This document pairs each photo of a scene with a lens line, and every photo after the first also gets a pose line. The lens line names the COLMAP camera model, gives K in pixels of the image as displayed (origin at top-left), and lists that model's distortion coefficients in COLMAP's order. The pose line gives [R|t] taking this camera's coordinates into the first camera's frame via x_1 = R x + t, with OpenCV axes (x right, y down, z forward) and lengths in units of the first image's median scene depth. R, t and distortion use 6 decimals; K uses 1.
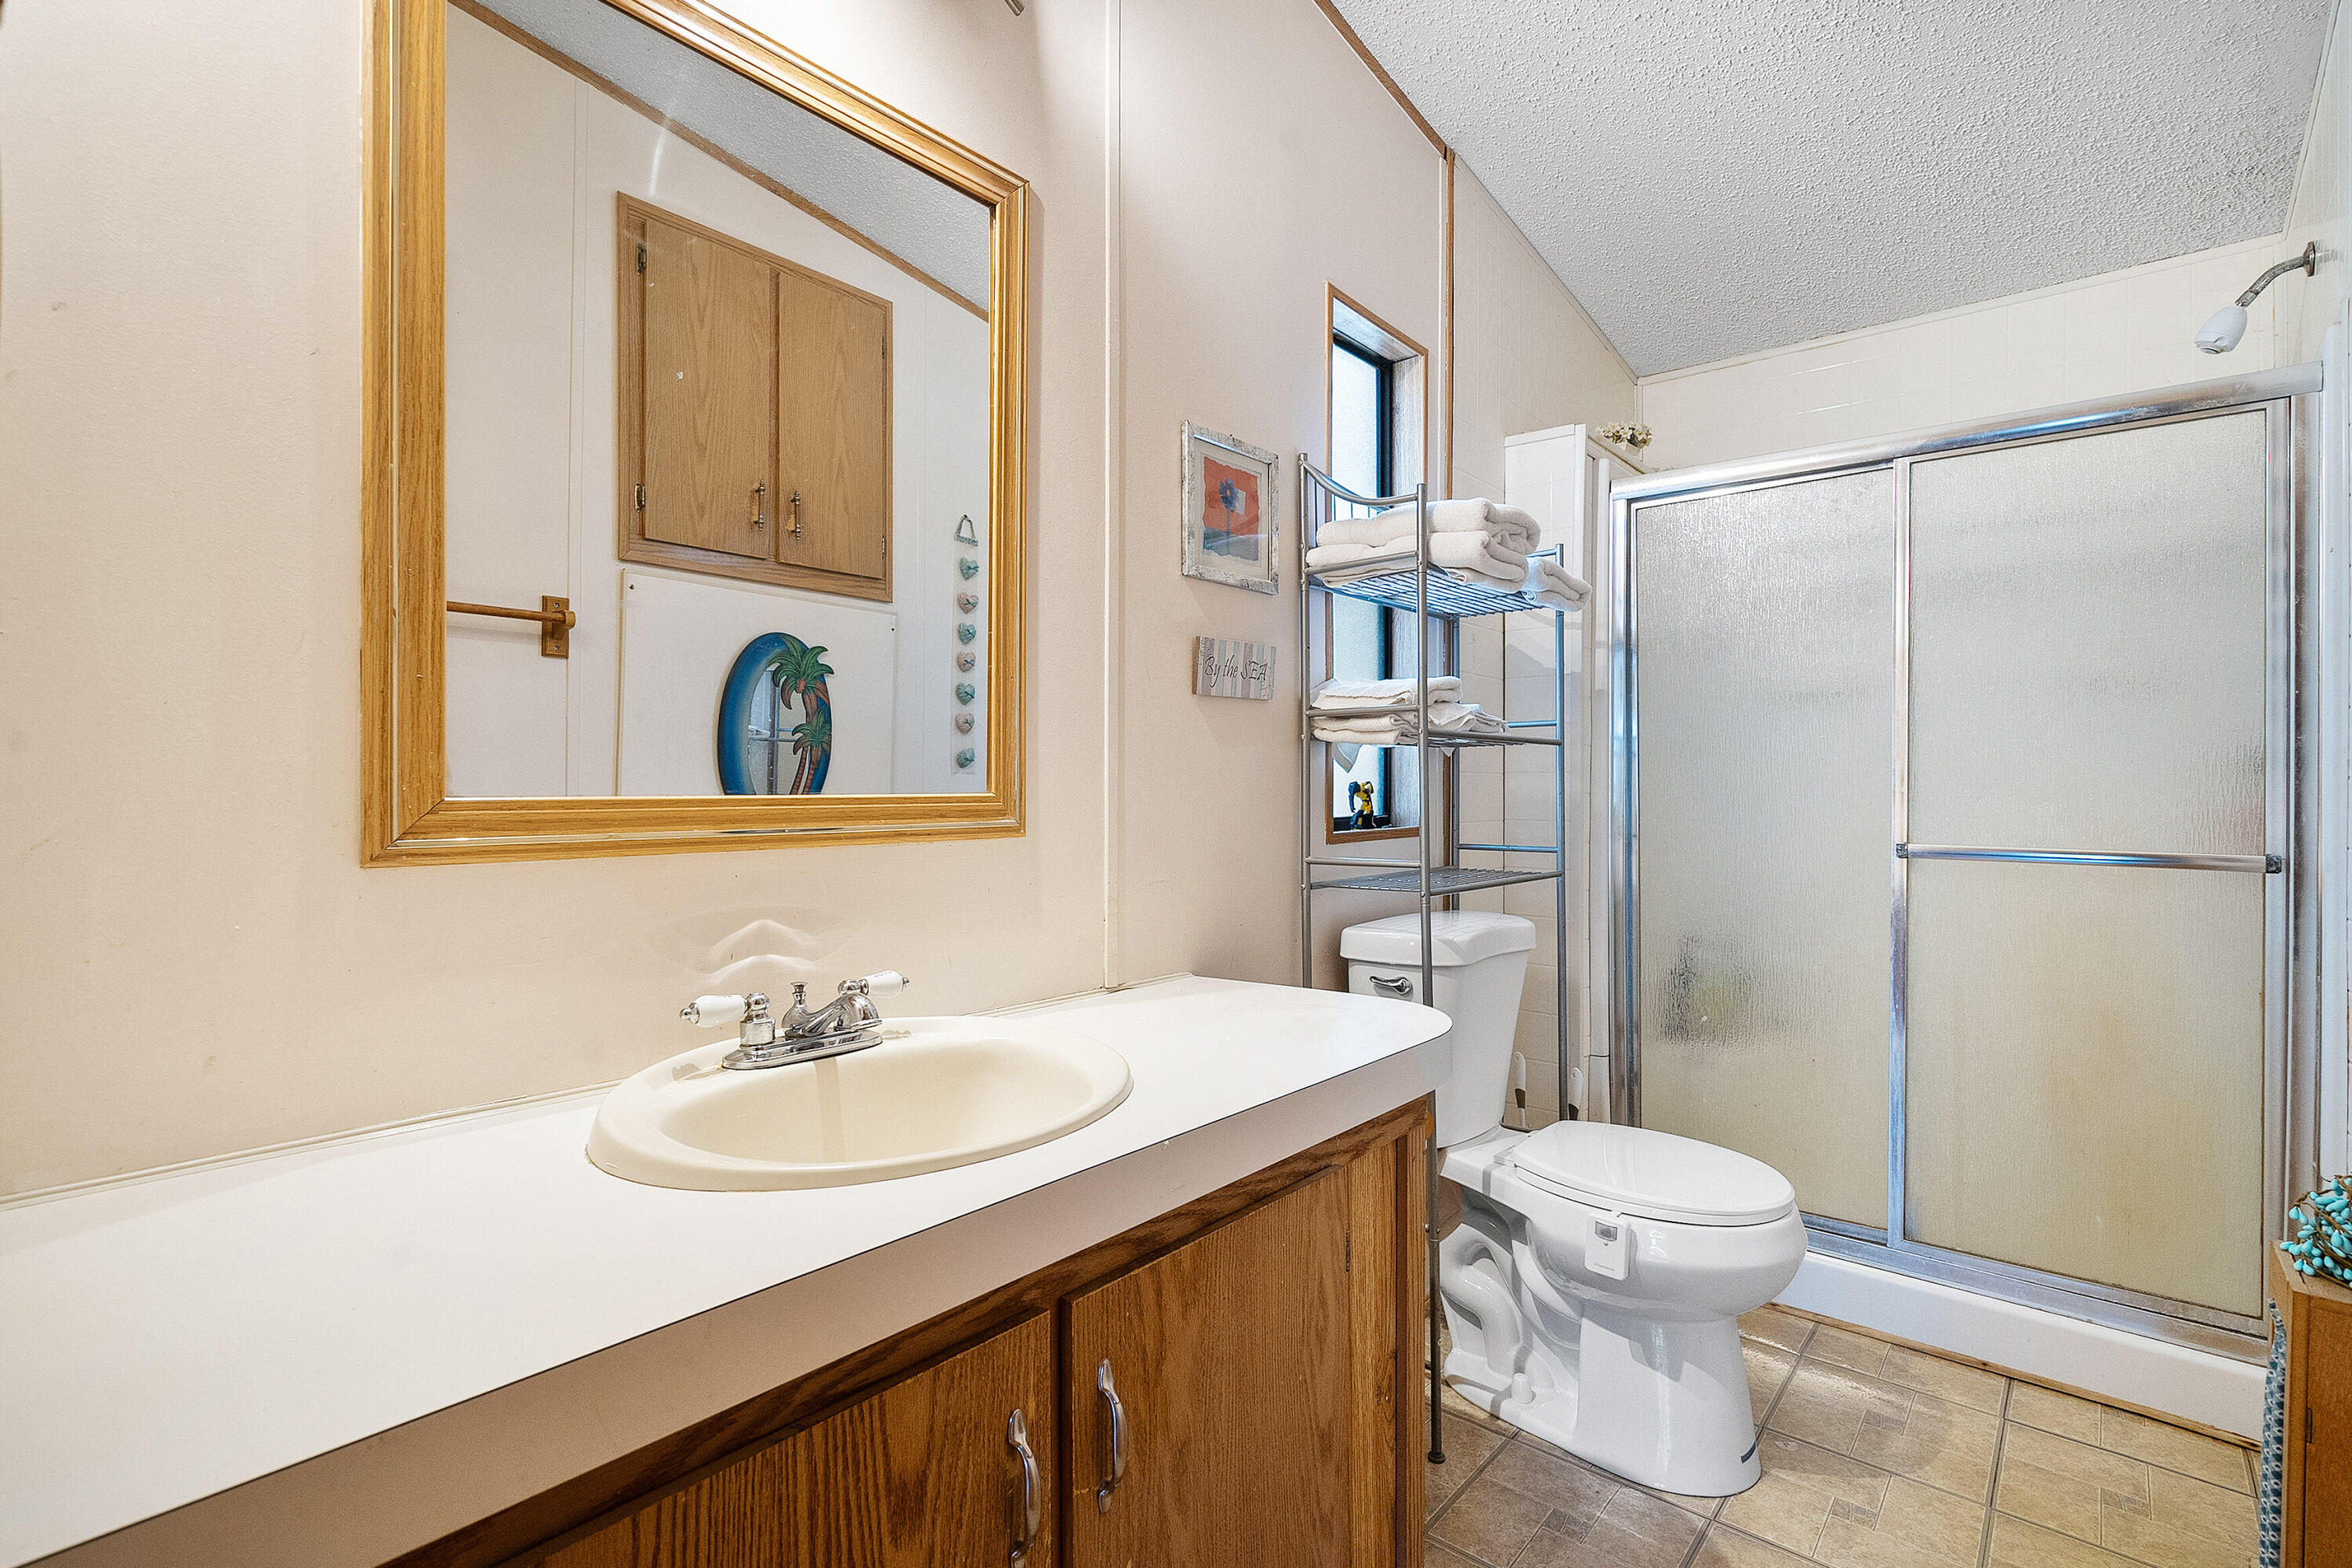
lens RADIAL K [[1073.0, 0, 1170.6], [0, 1073.0, 789.3], [0, 0, 1]] dist [0.003623, 0.001040]
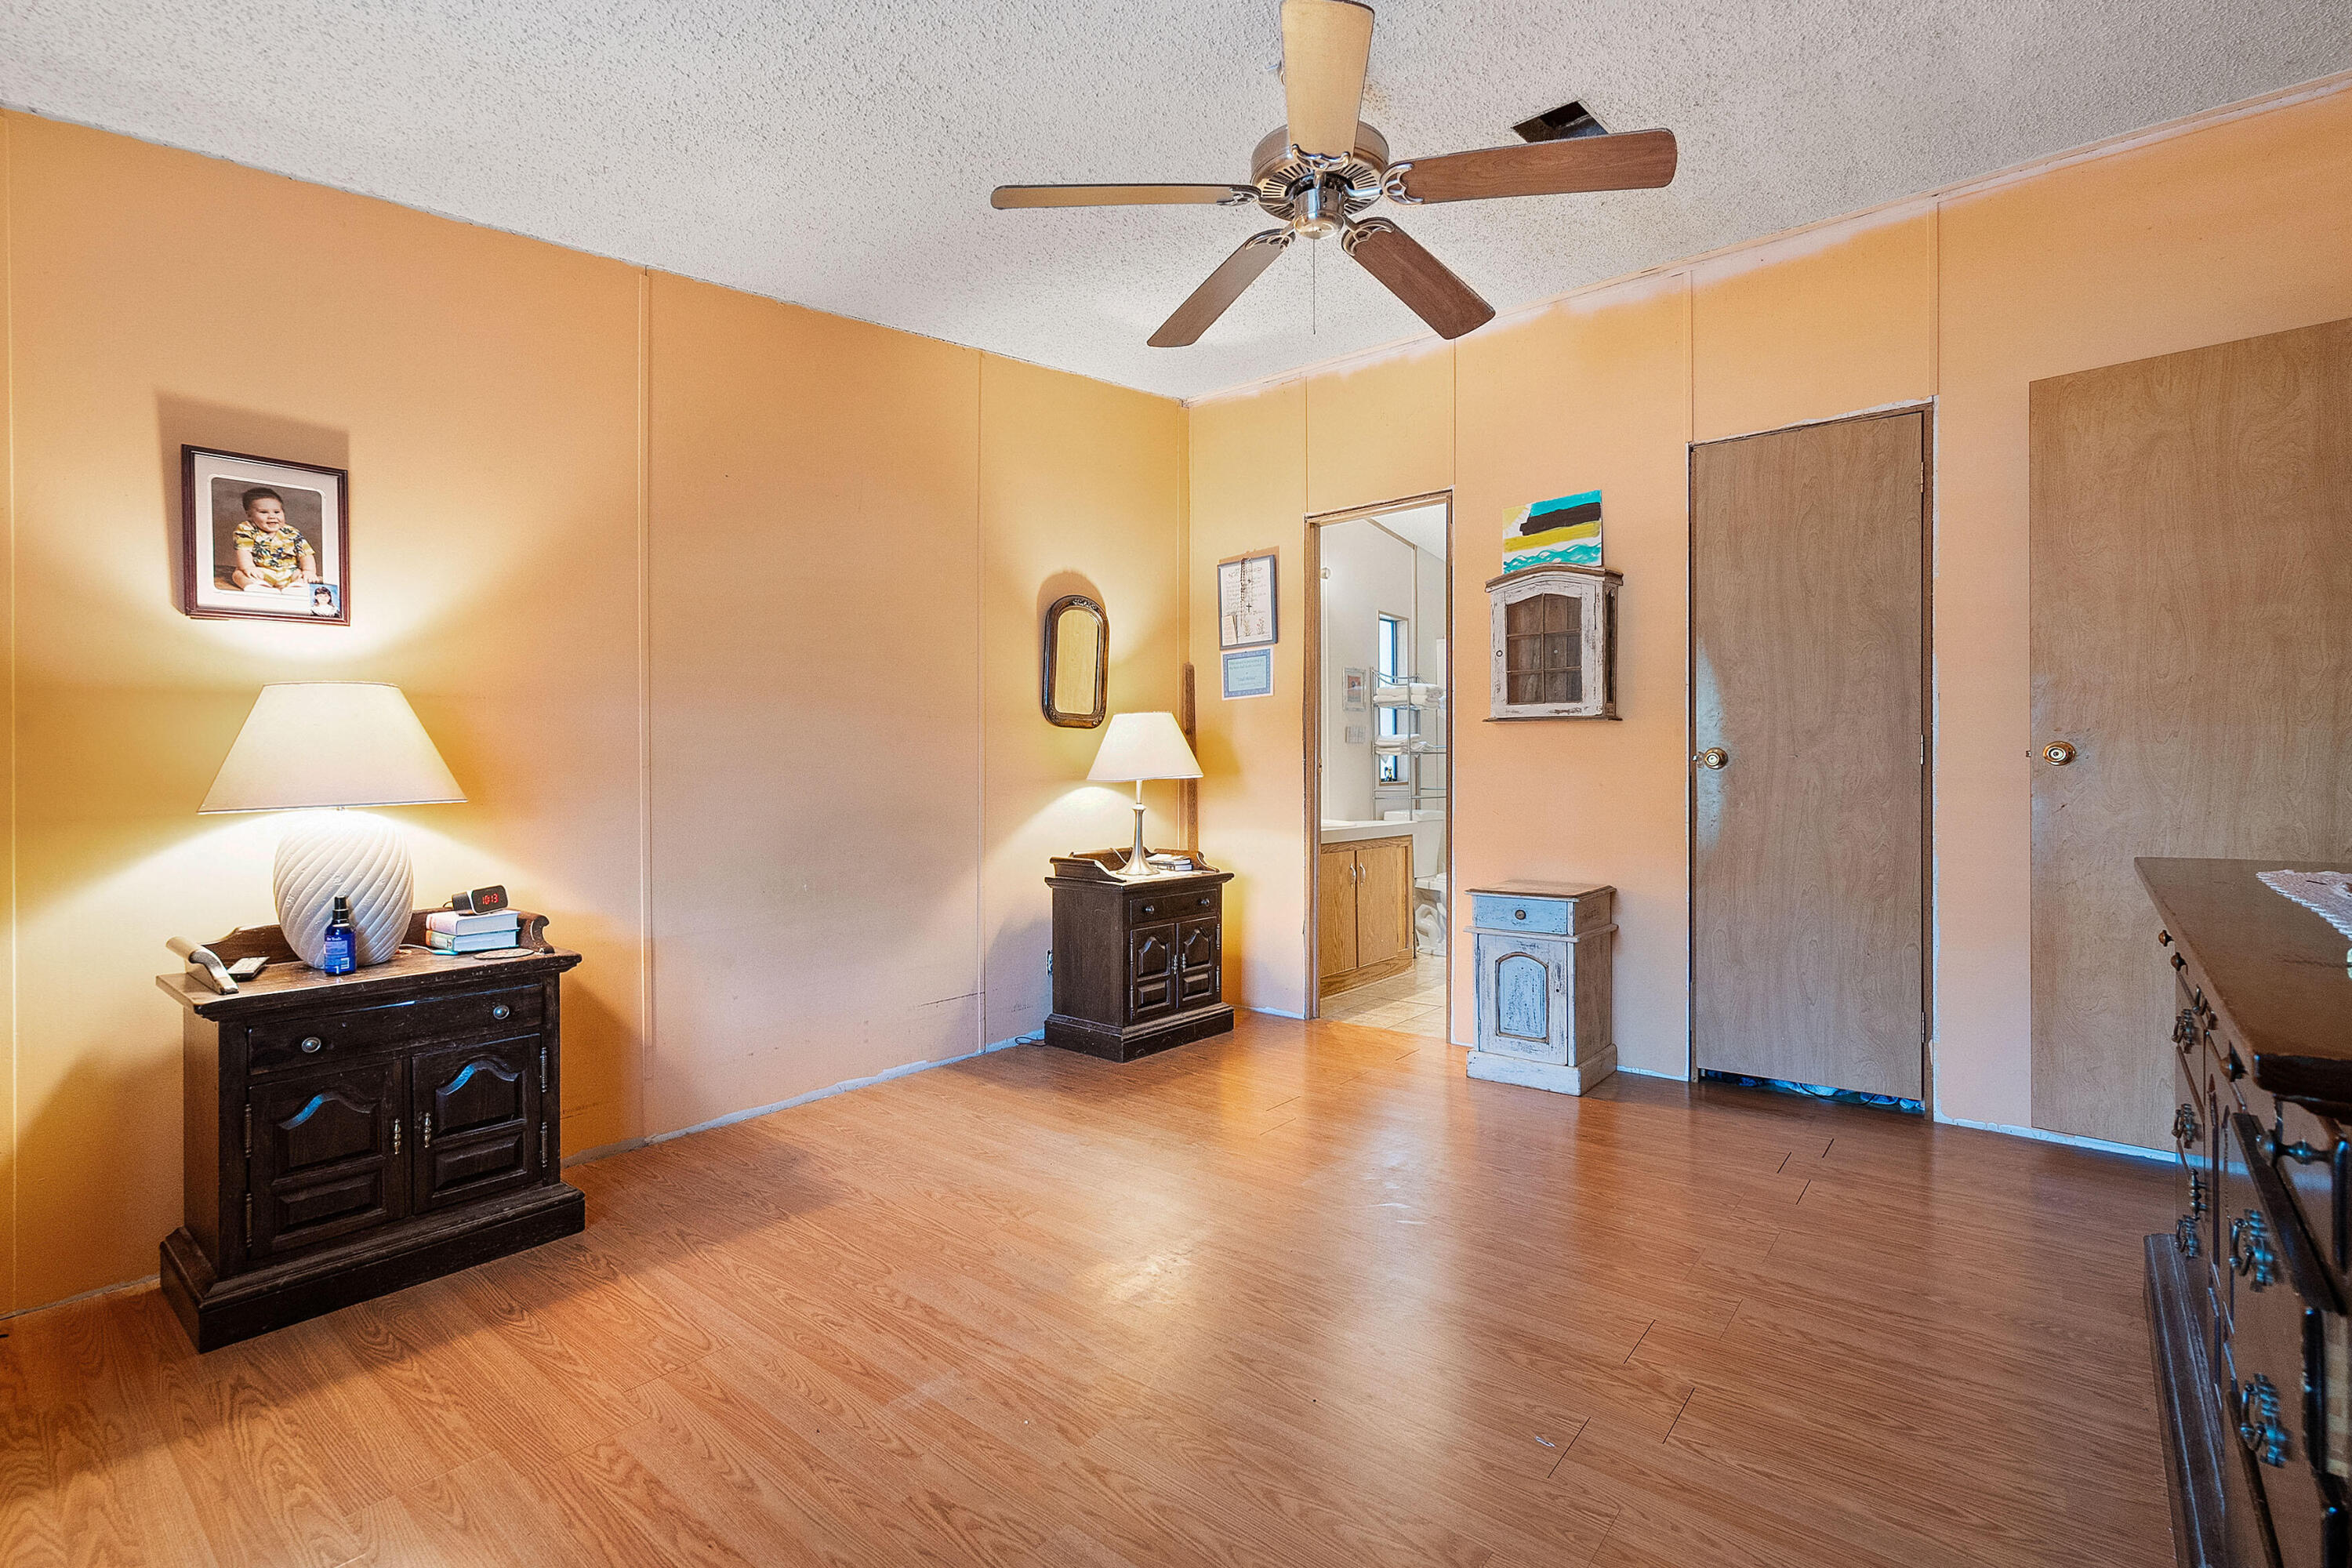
lens RADIAL K [[1073.0, 0, 1179.5], [0, 1073.0, 774.7], [0, 0, 1]] dist [0.003623, 0.001040]
pose [[0.999457, -0.007834, 0.032004, -0.547775], [0.007860, 0.999969, -0.000675, 0.013610], [-0.031998, 0.000926, 0.999488, -2.163384]]
